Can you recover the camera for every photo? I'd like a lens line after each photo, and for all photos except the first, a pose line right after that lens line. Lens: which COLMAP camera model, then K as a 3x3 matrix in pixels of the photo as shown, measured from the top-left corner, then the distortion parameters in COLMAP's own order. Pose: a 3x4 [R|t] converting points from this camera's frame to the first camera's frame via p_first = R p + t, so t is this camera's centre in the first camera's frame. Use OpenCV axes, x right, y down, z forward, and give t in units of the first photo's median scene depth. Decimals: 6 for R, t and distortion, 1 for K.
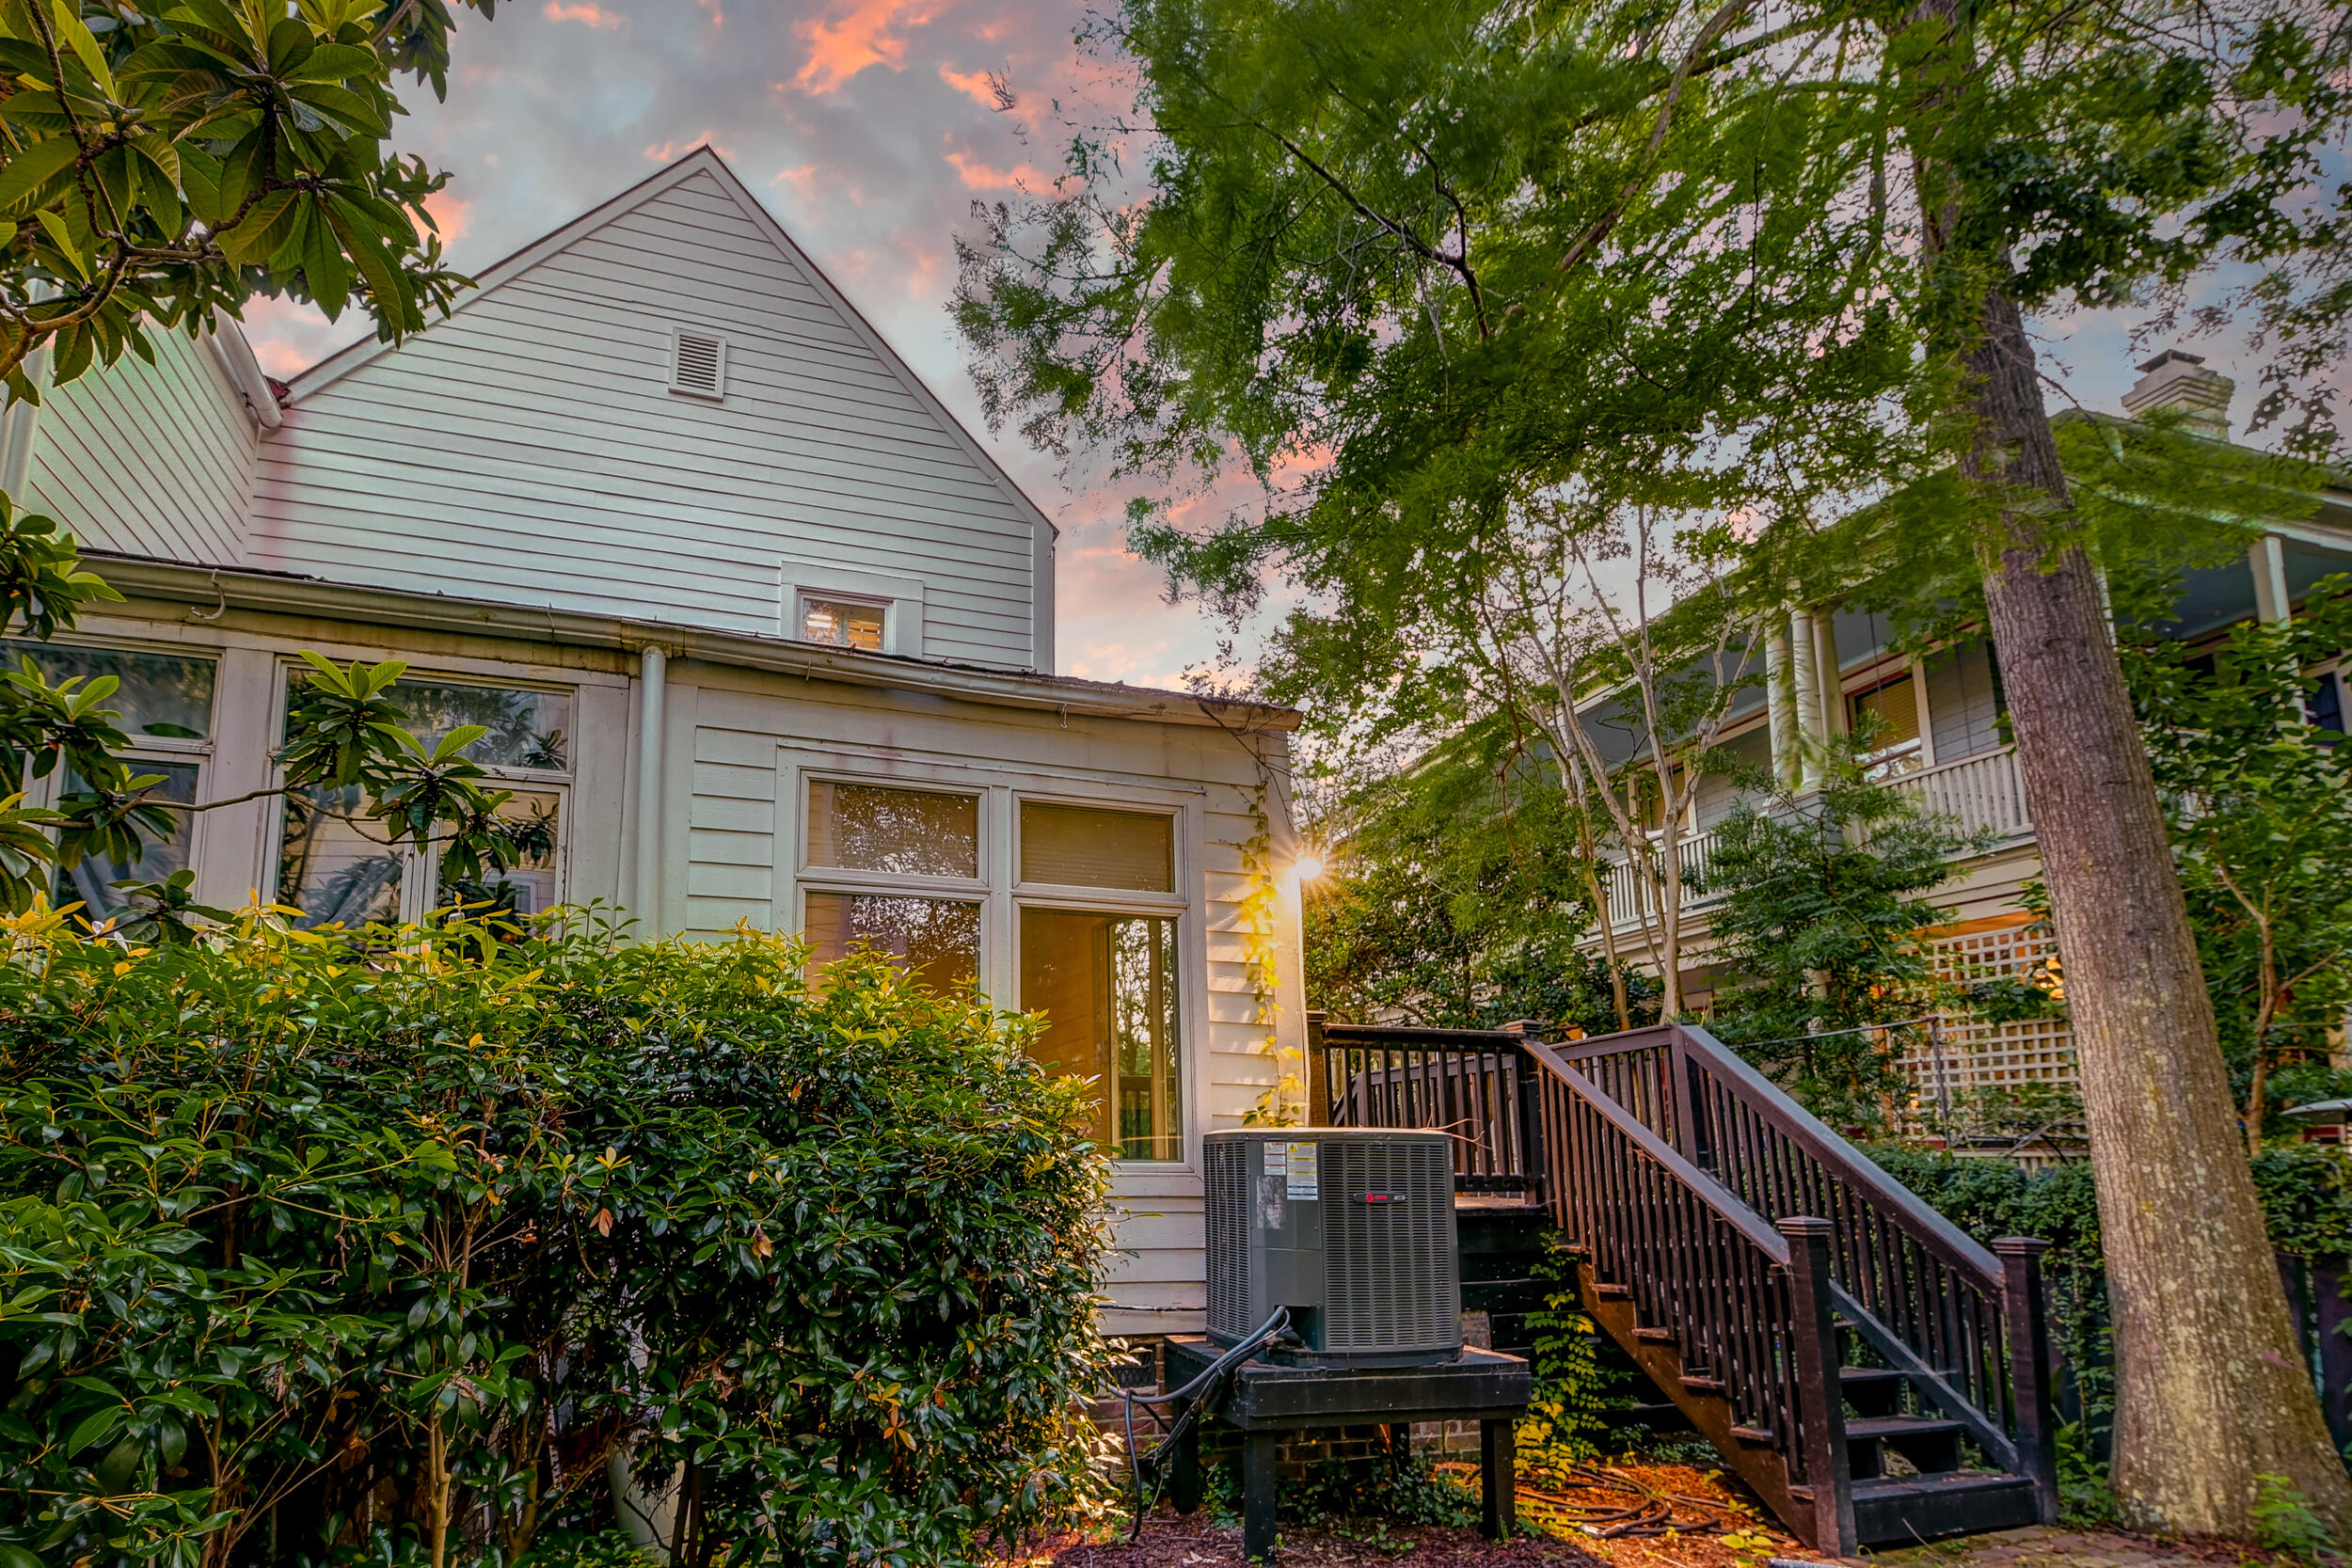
lens RADIAL K [[1364.9, 0, 1176.0], [0, 1364.9, 784.0], [0, 0, 1]] dist [0.000848, -0.000531]
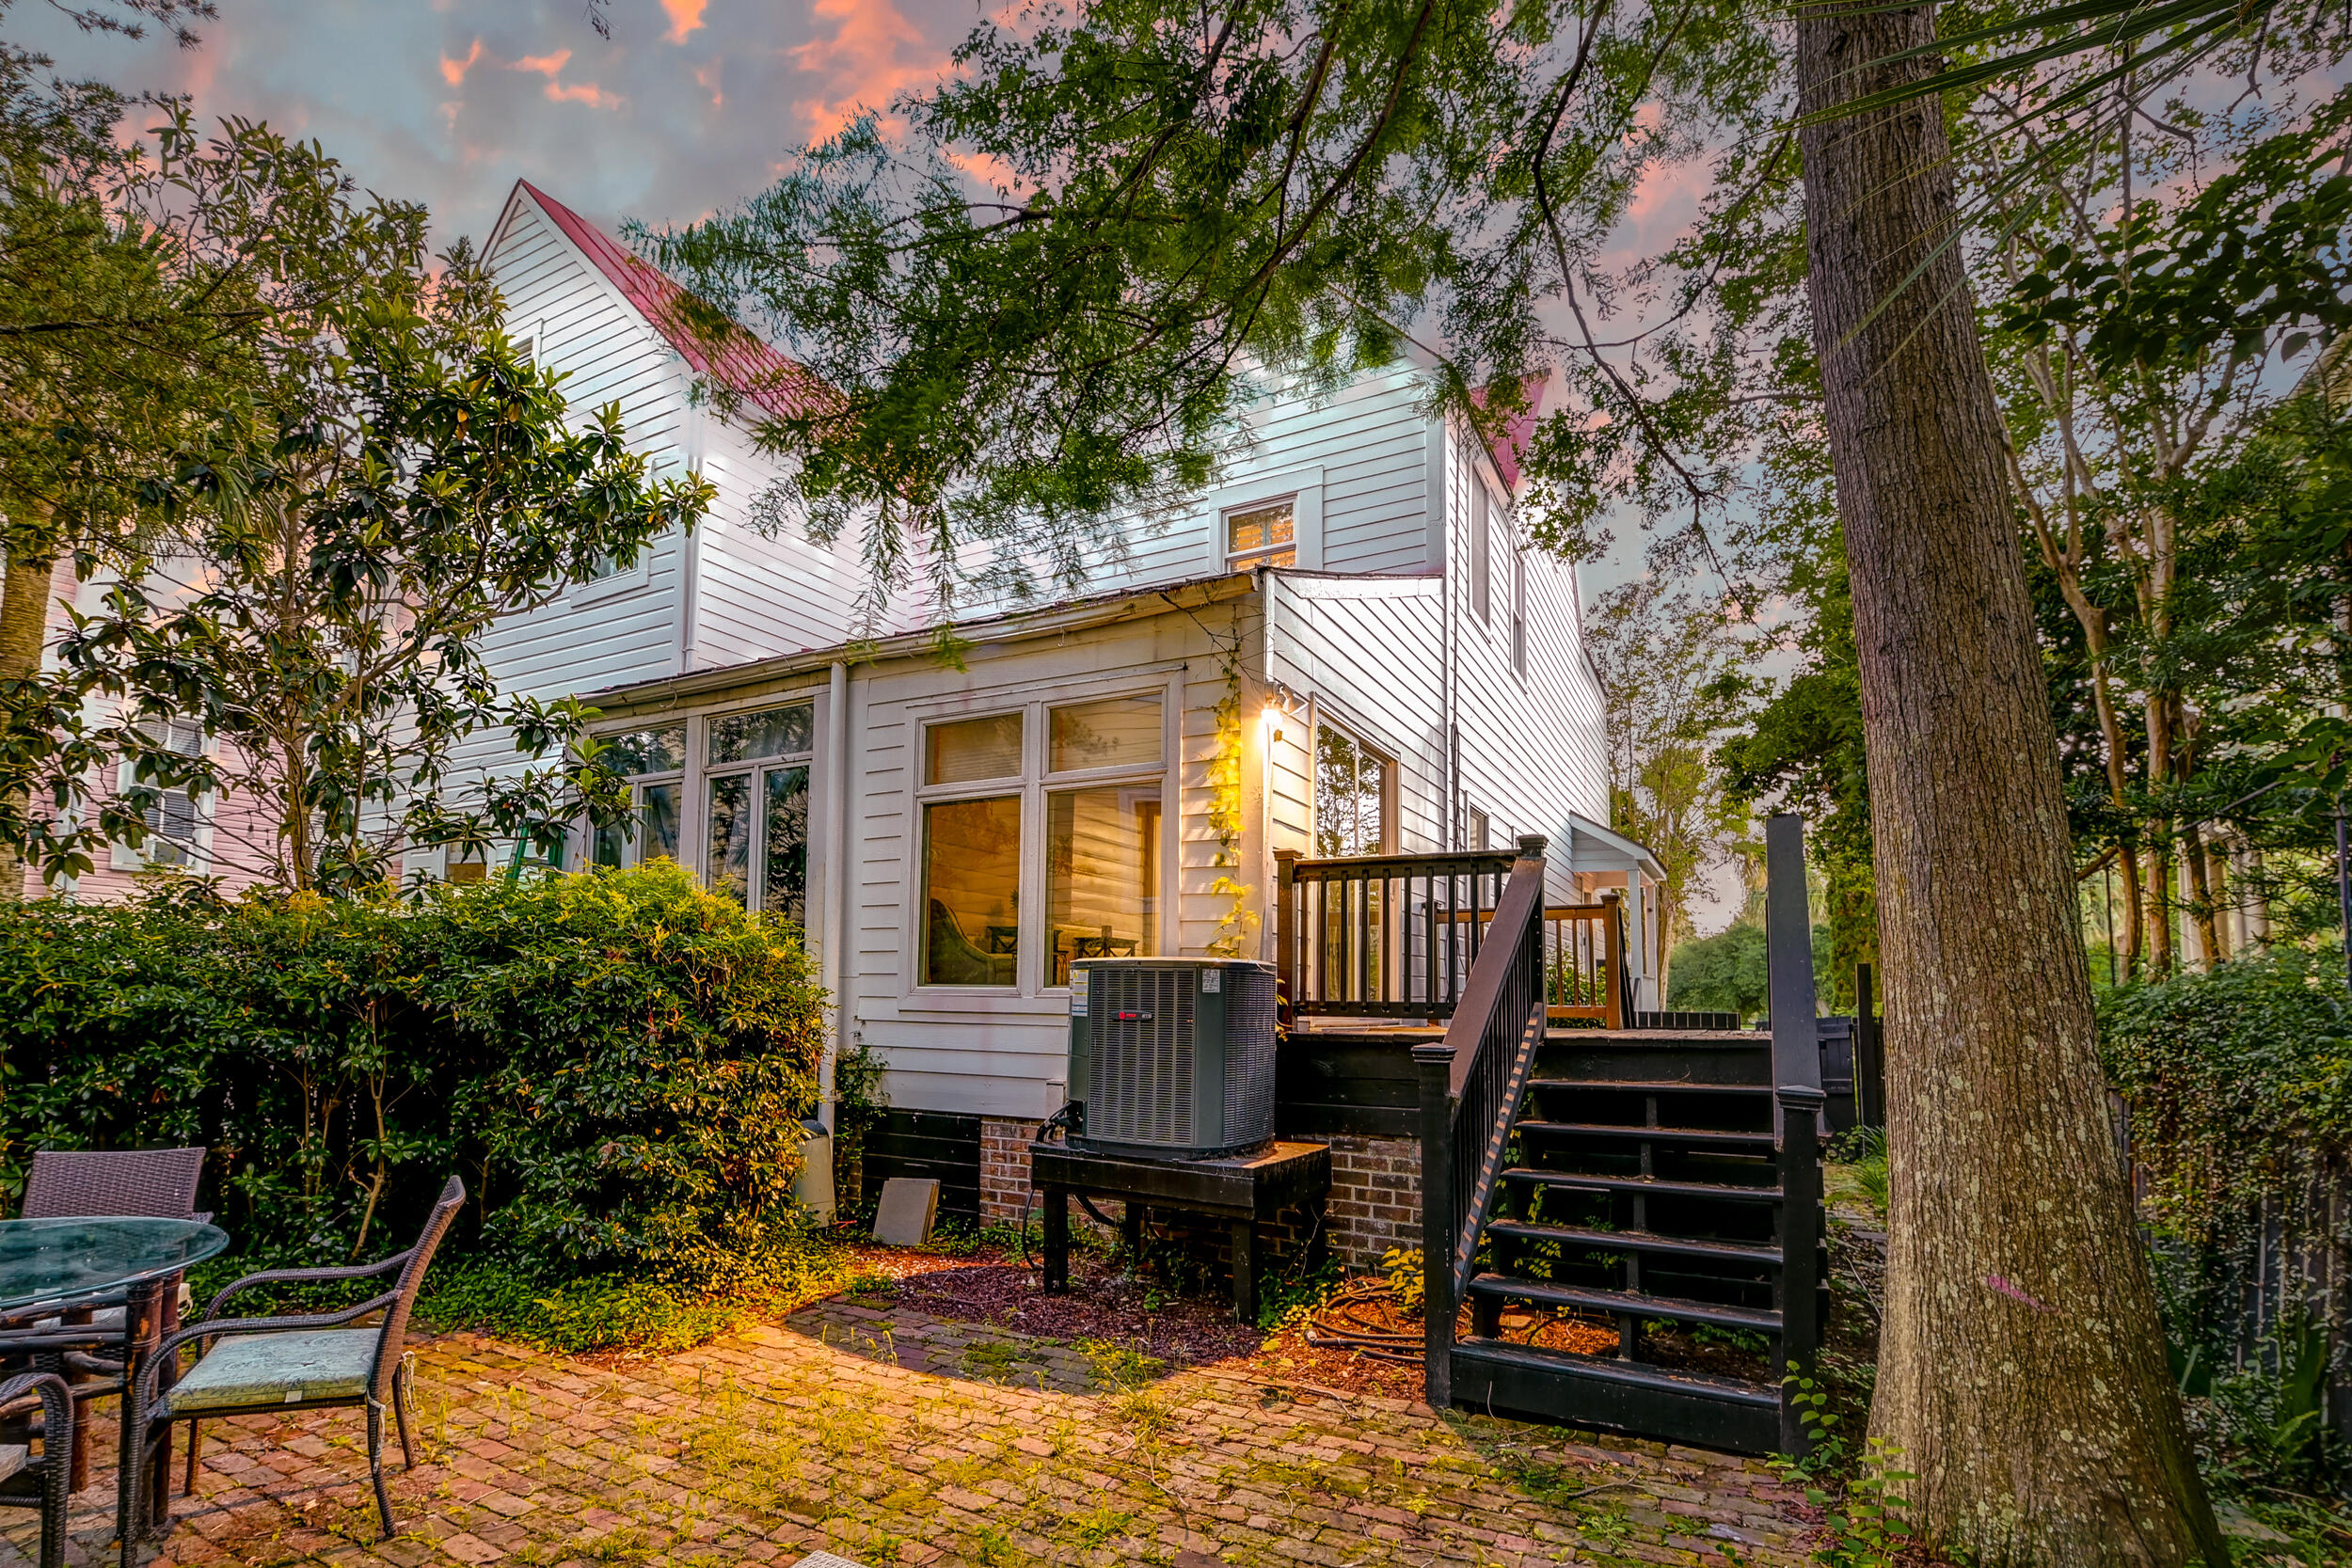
lens RADIAL K [[1364.9, 0, 1176.0], [0, 1364.9, 784.0], [0, 0, 1]] dist [0.000848, -0.000531]
pose [[0.600085, -0.117826, -0.791211, 1.034951], [0.204127, 0.978903, 0.009041, 0.102904], [0.773453, -0.166933, 0.611477, 0.335836]]
